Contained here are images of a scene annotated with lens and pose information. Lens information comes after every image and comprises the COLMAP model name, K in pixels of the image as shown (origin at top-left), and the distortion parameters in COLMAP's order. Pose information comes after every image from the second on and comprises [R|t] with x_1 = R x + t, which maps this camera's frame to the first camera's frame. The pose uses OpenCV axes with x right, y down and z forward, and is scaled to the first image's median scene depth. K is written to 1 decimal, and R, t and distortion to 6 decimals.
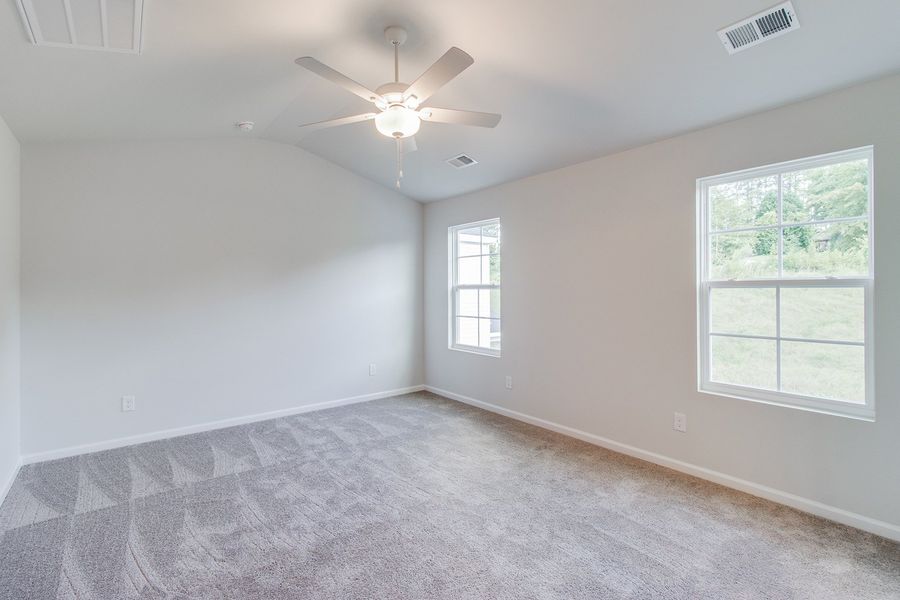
lens RADIAL K [[433.0, 0, 455.6], [0, 433.0, 296.6], [0, 0, 1]] dist [0.000857, 0.001091]
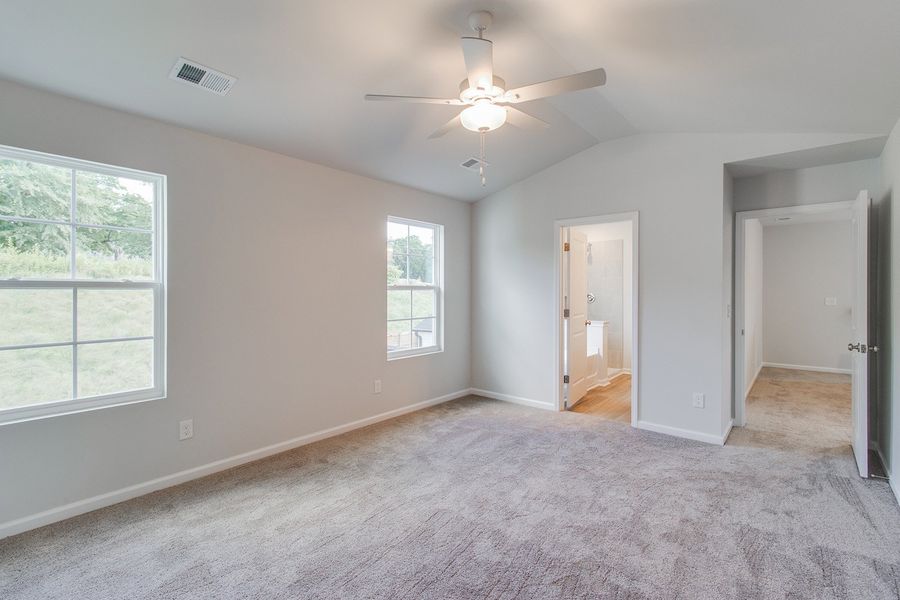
lens RADIAL K [[433.0, 0, 431.0], [0, 433.0, 297.3], [0, 0, 1]] dist [0.000857, 0.001091]
pose [[-0.204276, -0.010384, 0.978858, -0.369511], [0.014377, 0.999804, 0.013607, -0.005073], [-0.978808, 0.016853, -0.204087, 0.470699]]
